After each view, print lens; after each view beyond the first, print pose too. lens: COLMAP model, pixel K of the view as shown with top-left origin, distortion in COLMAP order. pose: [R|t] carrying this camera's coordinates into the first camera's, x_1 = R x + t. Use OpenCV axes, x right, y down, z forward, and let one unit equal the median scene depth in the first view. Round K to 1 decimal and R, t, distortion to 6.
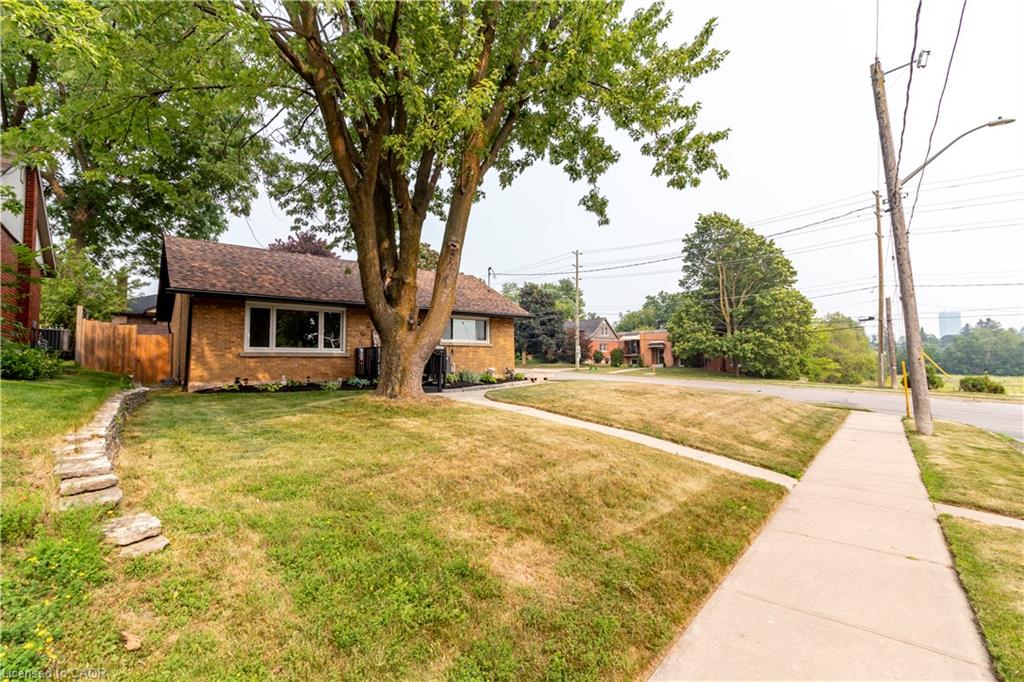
lens RADIAL K [[478.7, 0, 510.5], [0, 478.7, 354.3], [0, 0, 1]] dist [0.002280, 0.000574]
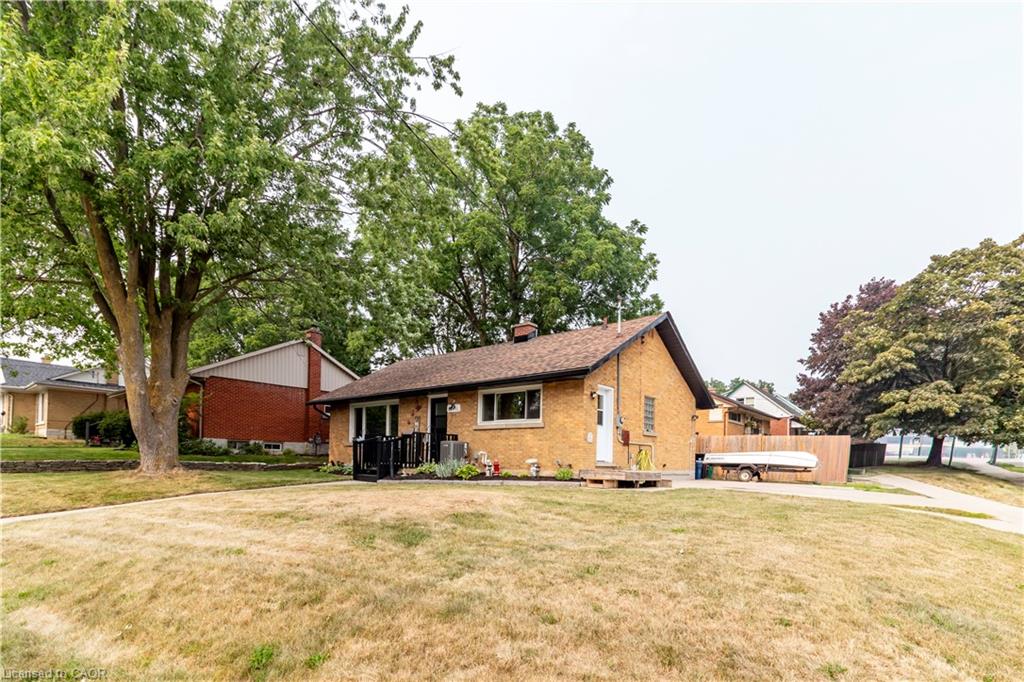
lens RADIAL K [[498.7, 0, 469.0], [0, 498.7, 456.6], [0, 0, 1]] dist [0.002595, 0.000363]
pose [[0.171895, 0.000184, -0.985115, 0.699623], [0.000071, 1.000000, 0.000199, 0.027549], [0.985115, -0.000104, 0.171895, 0.885798]]
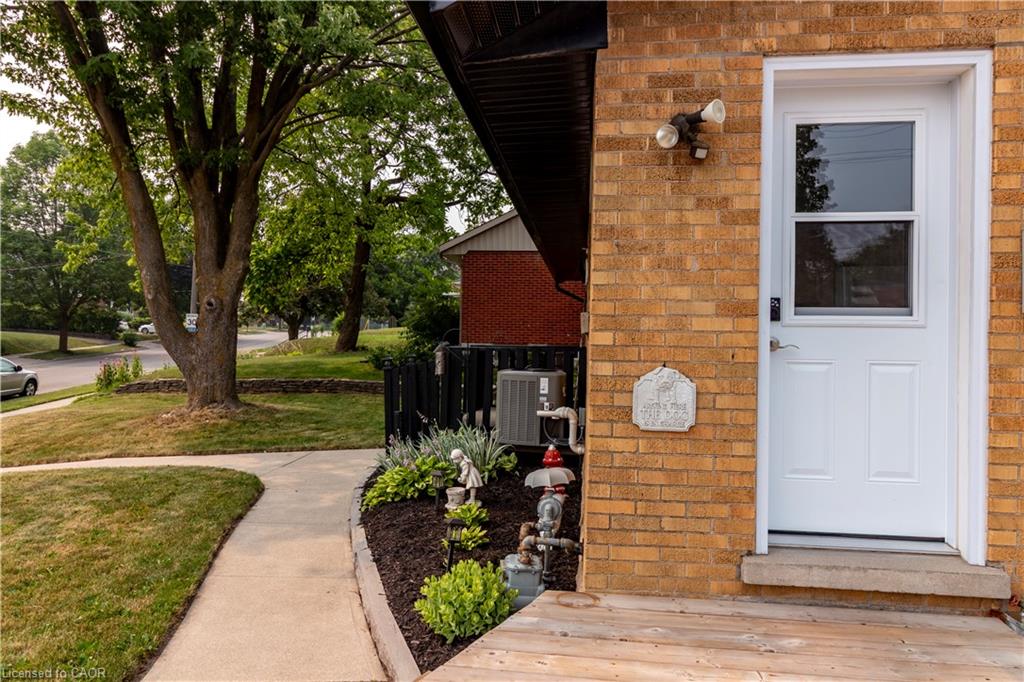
lens RADIAL K [[667.3, 0, 518.1], [0, 667.3, 334.3], [0, 0, 1]] dist [-0.000991, -0.001161]
pose [[-0.689514, -0.006123, -0.724246, 0.146452], [0.007131, 0.999858, -0.015241, -0.013874], [0.724237, -0.015674, -0.689373, 1.272475]]
